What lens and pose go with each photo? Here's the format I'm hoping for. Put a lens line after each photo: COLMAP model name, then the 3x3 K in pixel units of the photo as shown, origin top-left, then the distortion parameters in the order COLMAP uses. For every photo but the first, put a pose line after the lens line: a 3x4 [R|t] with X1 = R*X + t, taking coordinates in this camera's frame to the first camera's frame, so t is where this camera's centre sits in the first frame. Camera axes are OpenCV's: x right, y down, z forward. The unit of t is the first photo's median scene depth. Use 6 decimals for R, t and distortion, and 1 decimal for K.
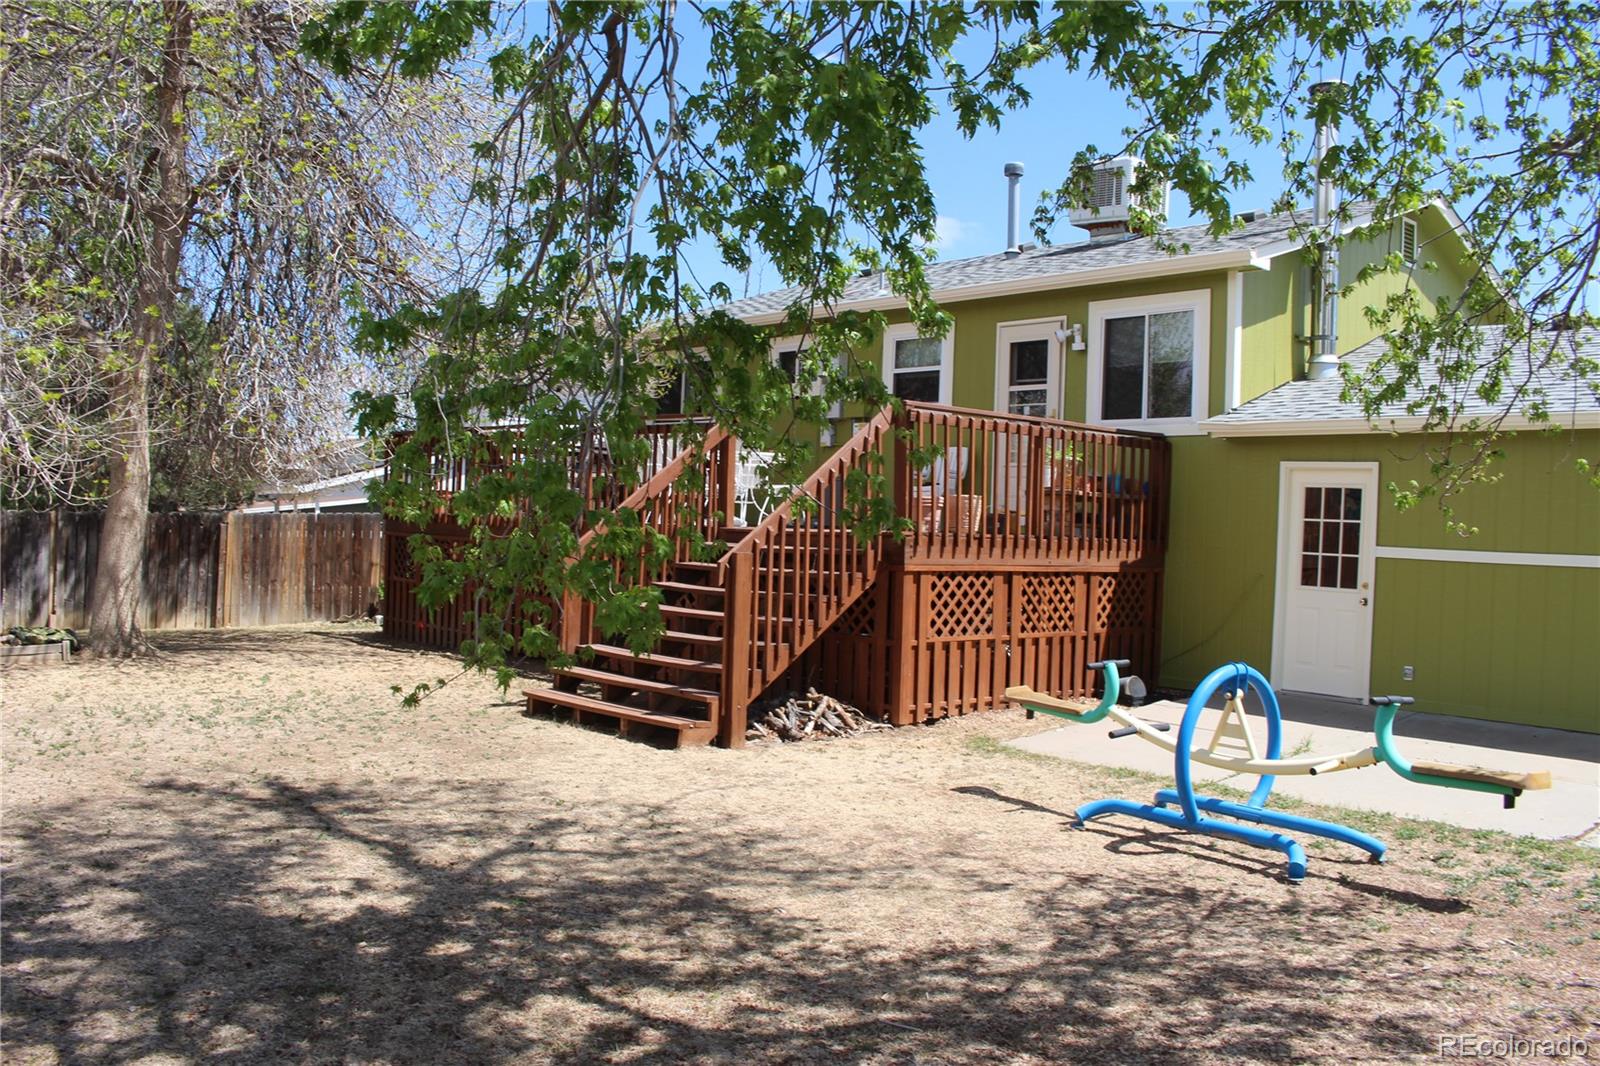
lens RADIAL K [[1360.6, 0, 800.0], [0, 1360.6, 533.0], [0, 0, 1]] dist [-0.130247, 0.015657]
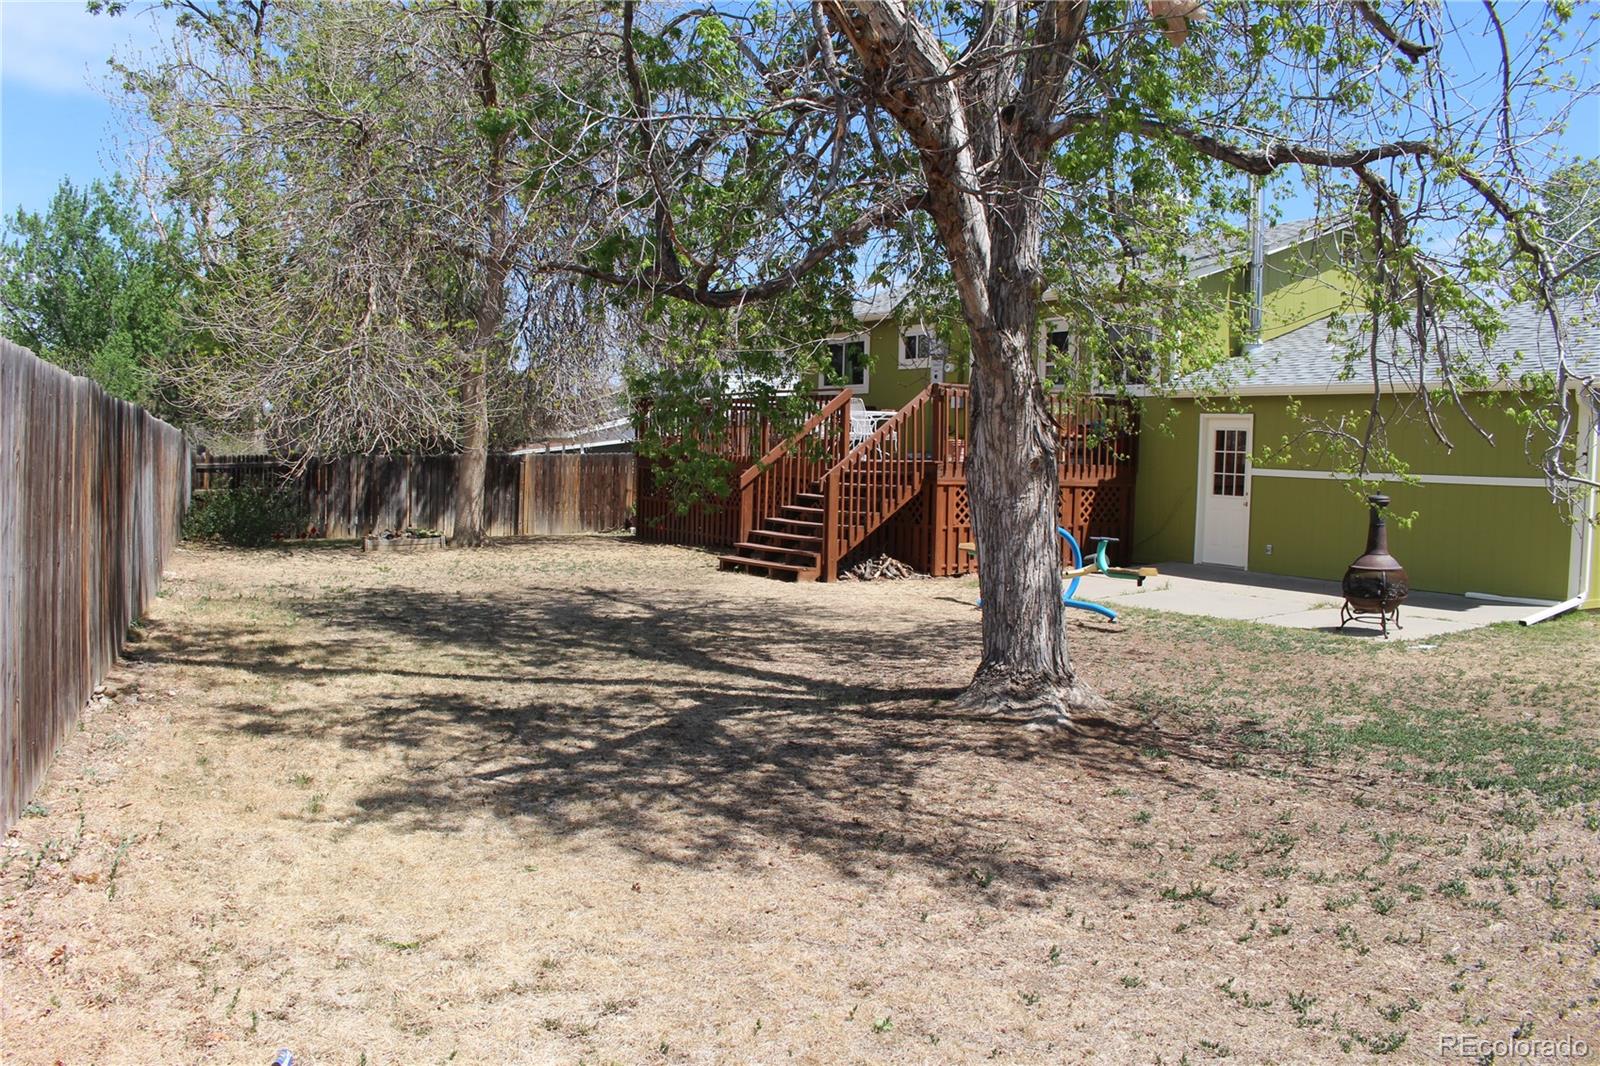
lens RADIAL K [[1360.6, 0, 800.0], [0, 1360.6, 533.0], [0, 0, 1]] dist [-0.130247, 0.015657]
pose [[0.984273, -0.002299, -0.176640, 0.201177], [0.010929, 0.998792, 0.047898, 0.005090], [0.176317, -0.049075, 0.983109, -0.674156]]
